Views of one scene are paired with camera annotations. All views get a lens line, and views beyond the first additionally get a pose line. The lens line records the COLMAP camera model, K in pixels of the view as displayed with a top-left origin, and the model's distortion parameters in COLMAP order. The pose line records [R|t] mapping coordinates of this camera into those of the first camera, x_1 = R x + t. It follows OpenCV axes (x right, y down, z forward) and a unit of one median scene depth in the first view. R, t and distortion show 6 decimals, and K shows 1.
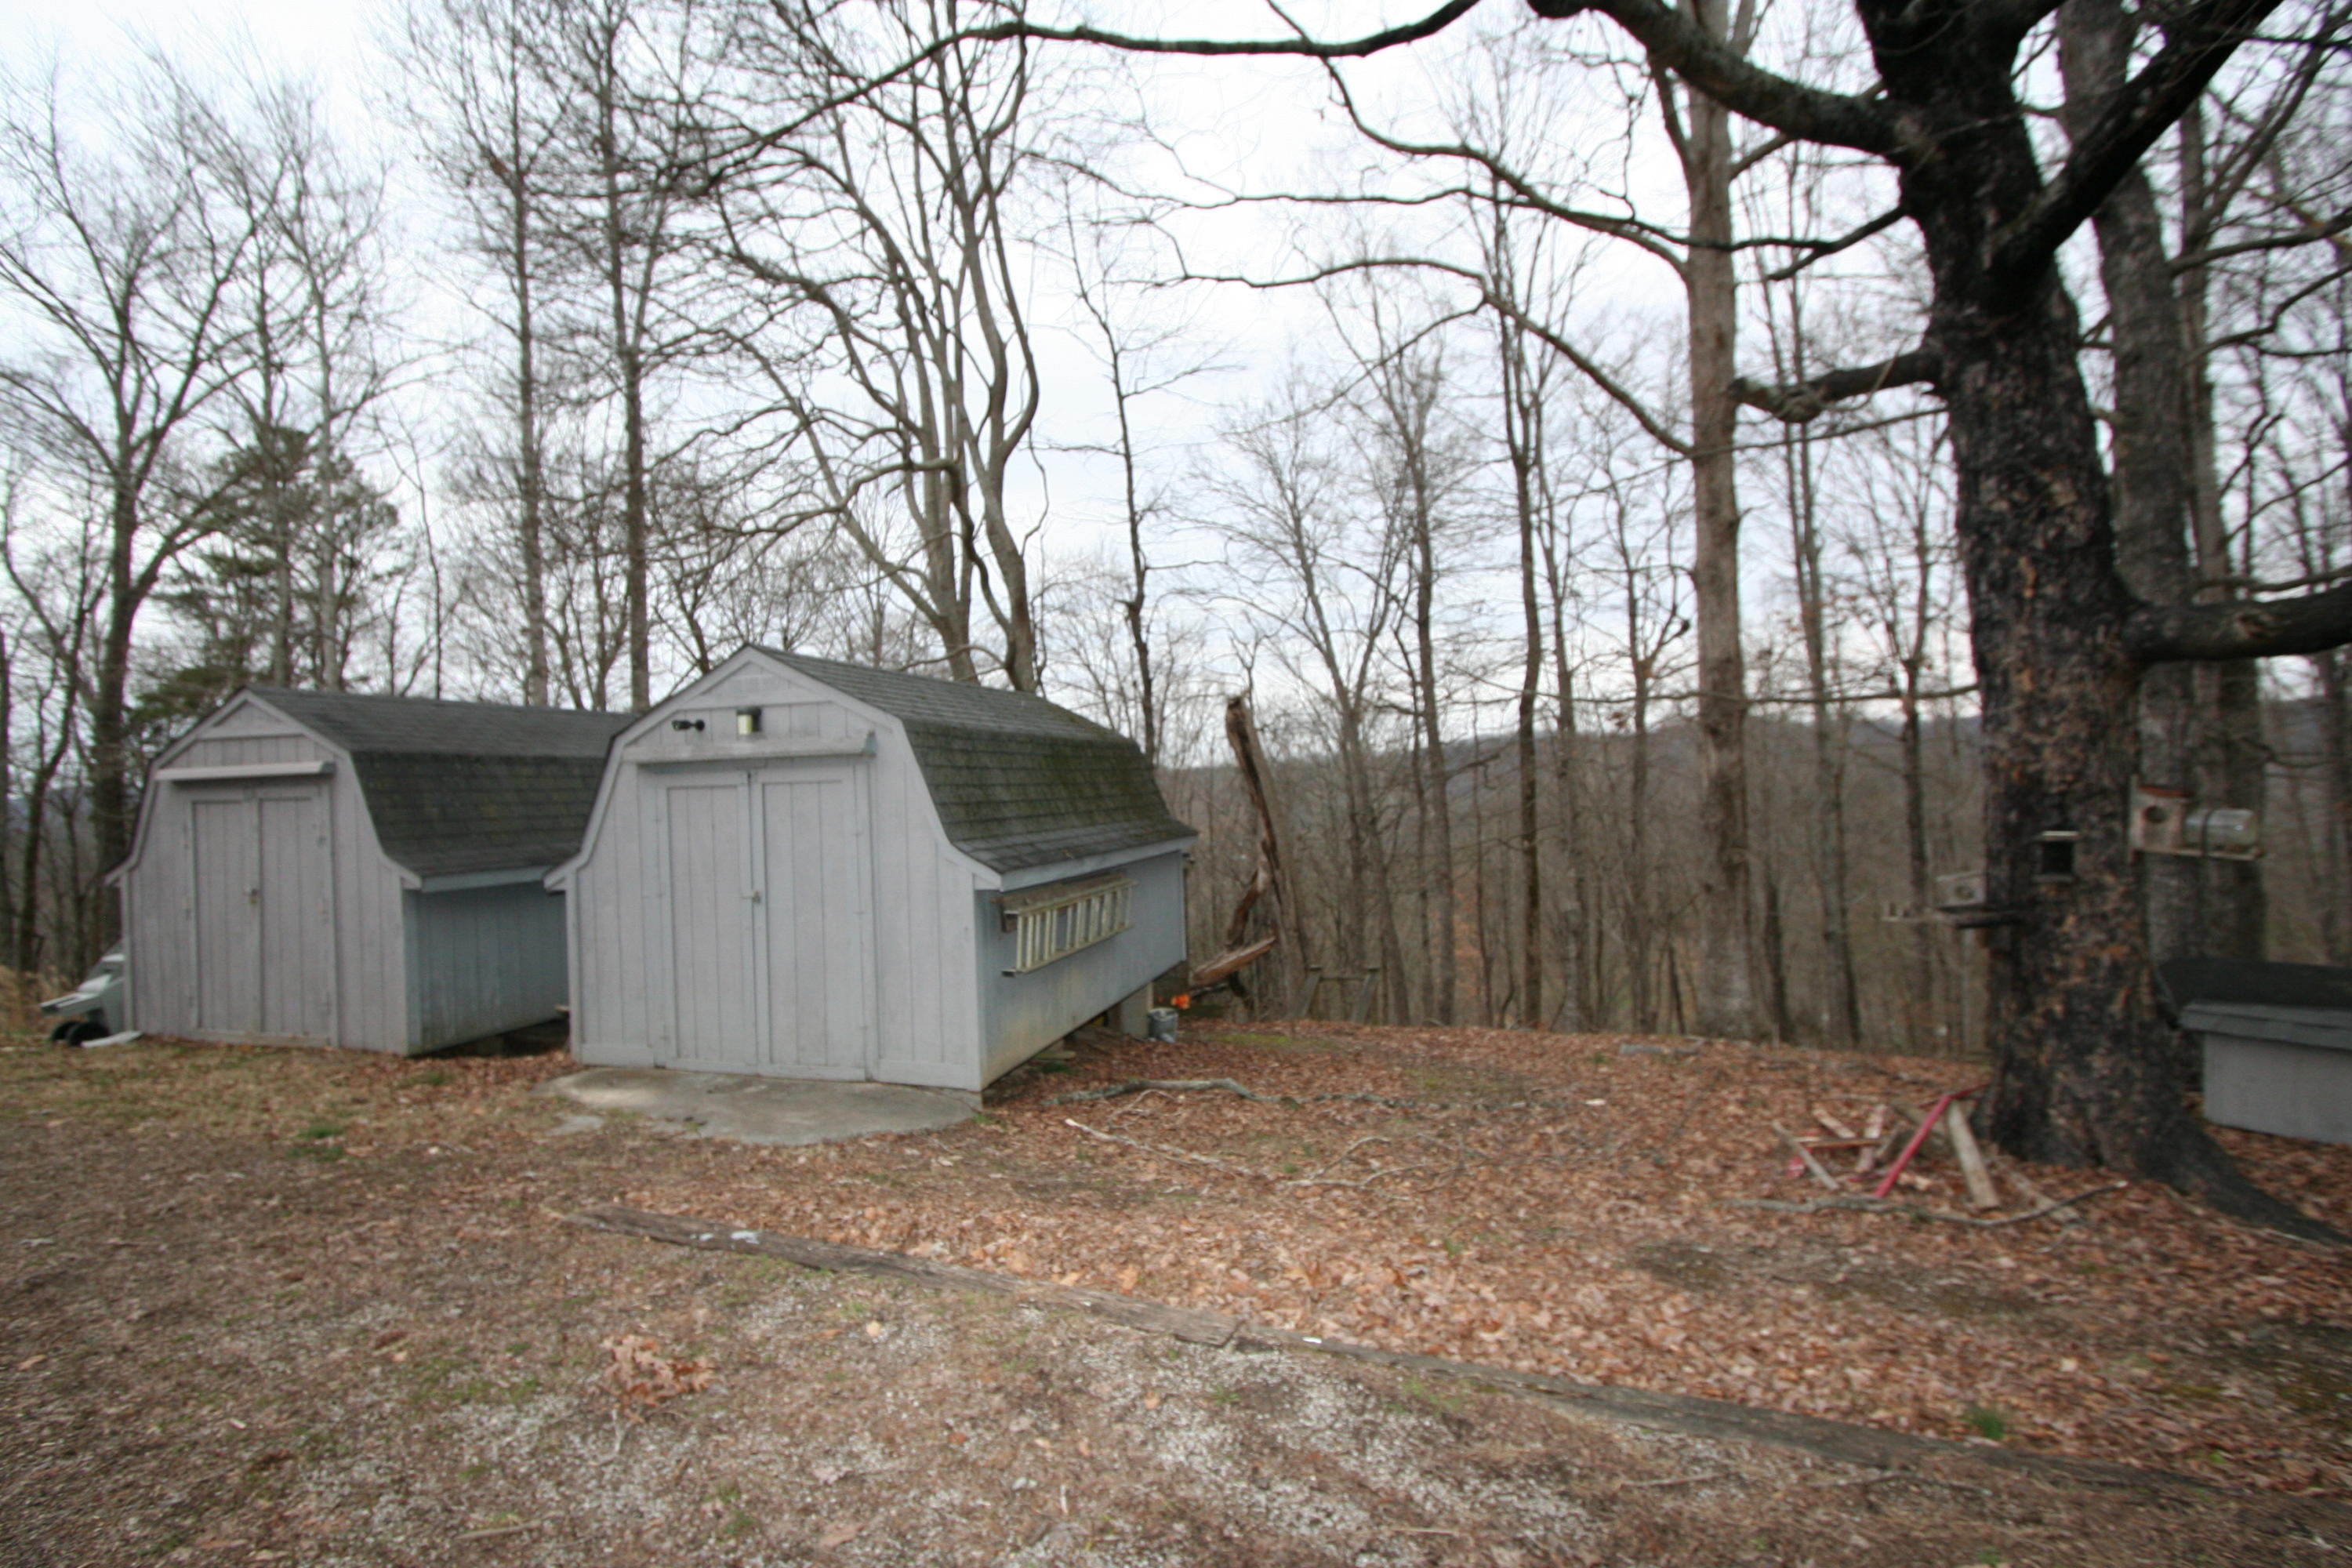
lens RADIAL K [[1088.2, 0, 1162.8], [0, 1088.2, 789.0], [0, 0, 1]] dist [-0.016659, 0.002874]
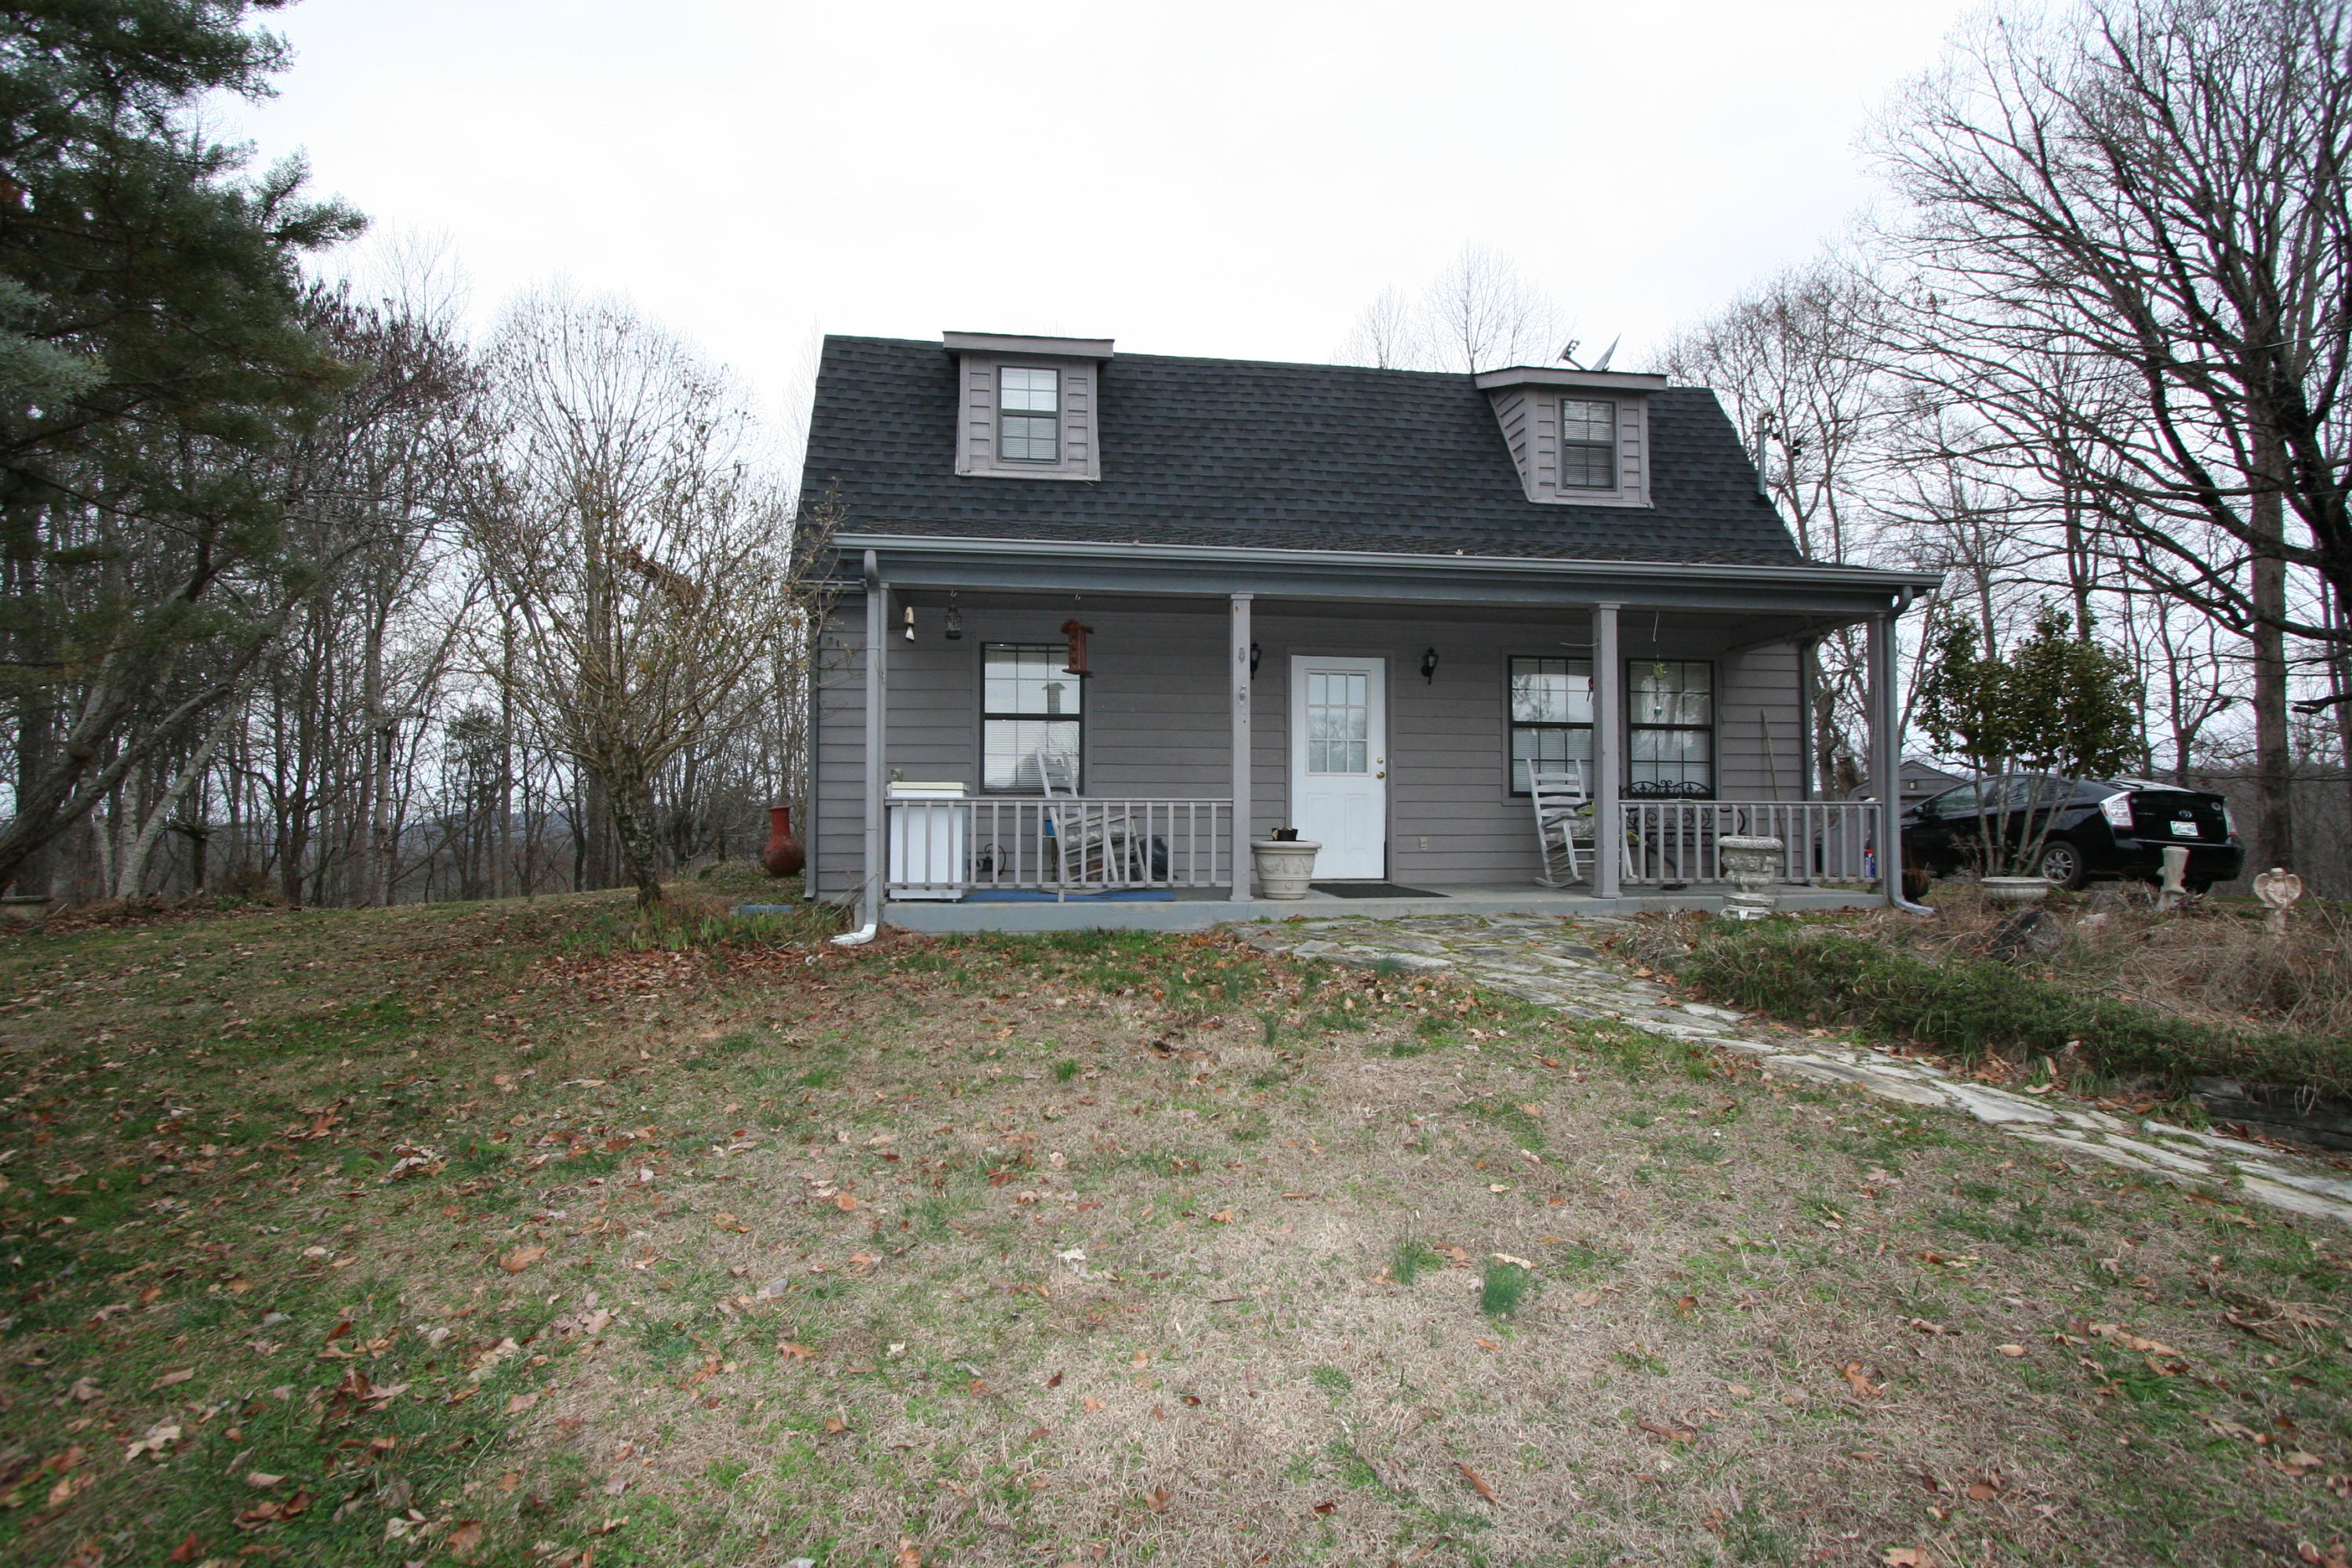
lens RADIAL K [[1088.2, 0, 1159.5], [0, 1088.2, 786.7], [0, 0, 1]] dist [-0.016659, 0.002874]
pose [[0.949837, 0.012749, -0.312486, -0.717367], [-0.026349, 0.998879, -0.039335, 0.063322], [0.311634, 0.045596, 0.949107, -1.320733]]
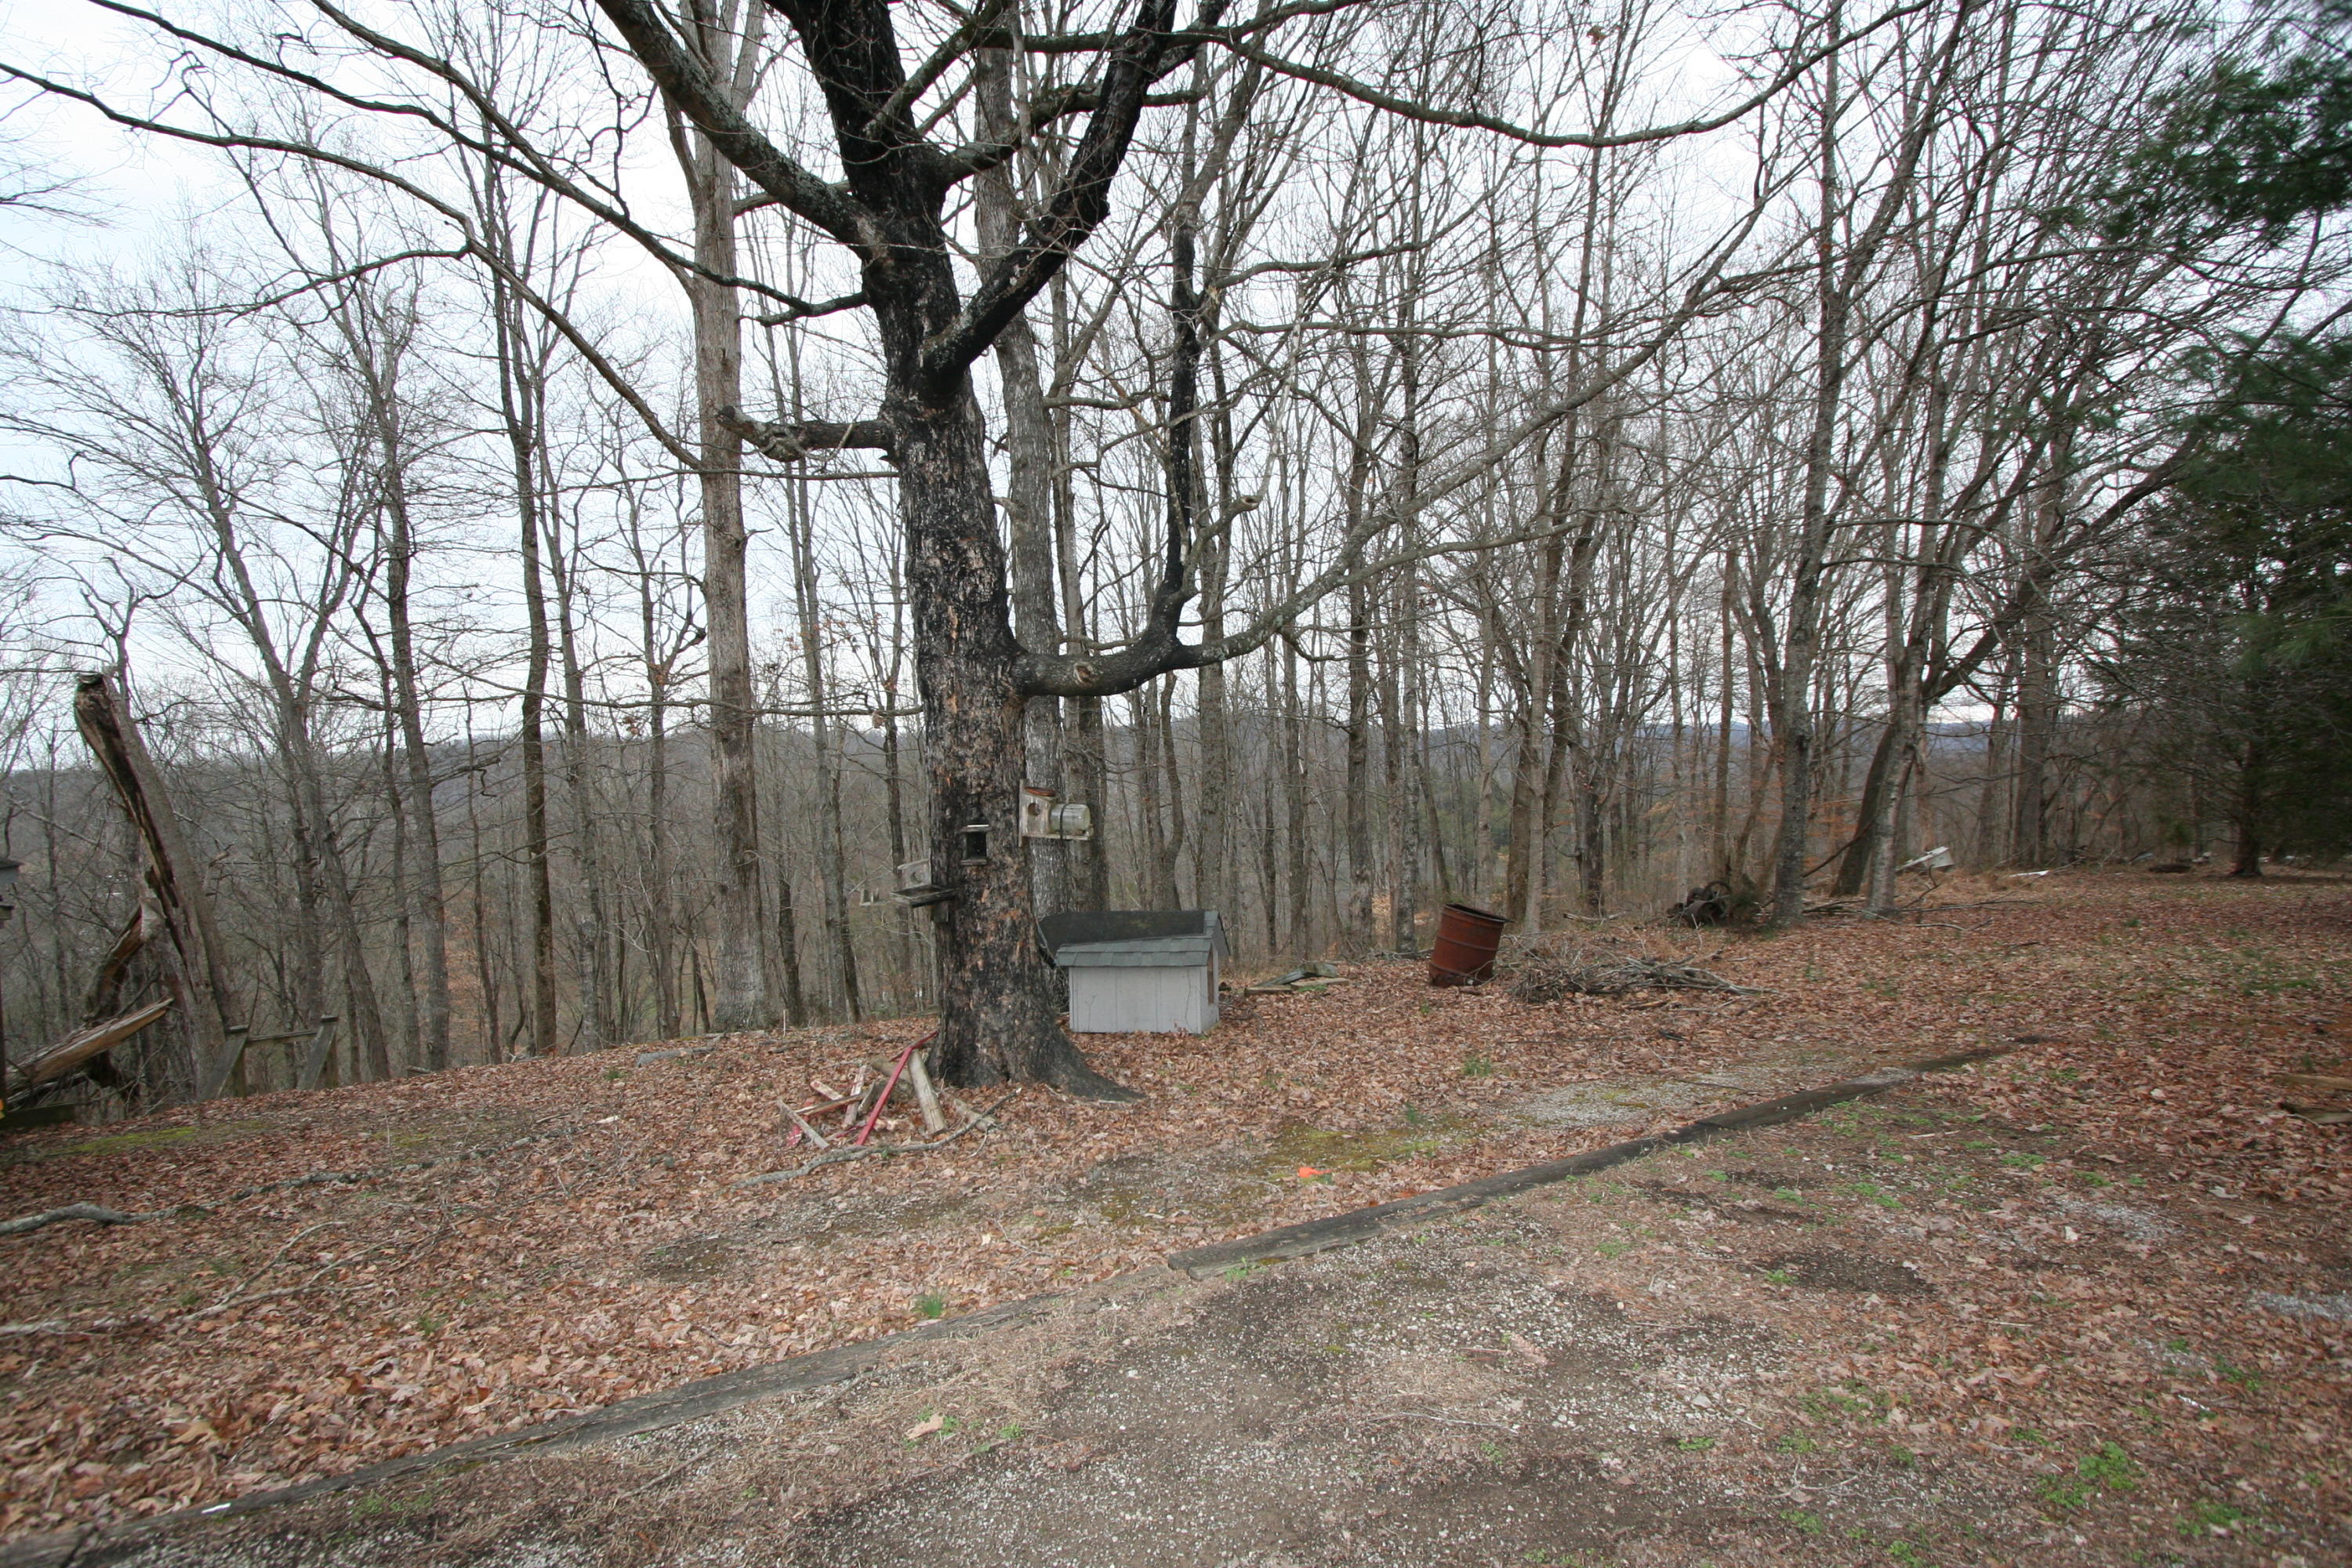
lens RADIAL K [[1088.2, 0, 1158.5], [0, 1088.2, 793.5], [0, 0, 1]] dist [-0.016659, 0.002874]
pose [[0.664211, -0.012230, 0.747445, 0.005443], [0.012806, 0.999906, 0.004981, -0.000260], [-0.747435, 0.006263, 0.664305, -0.006467]]
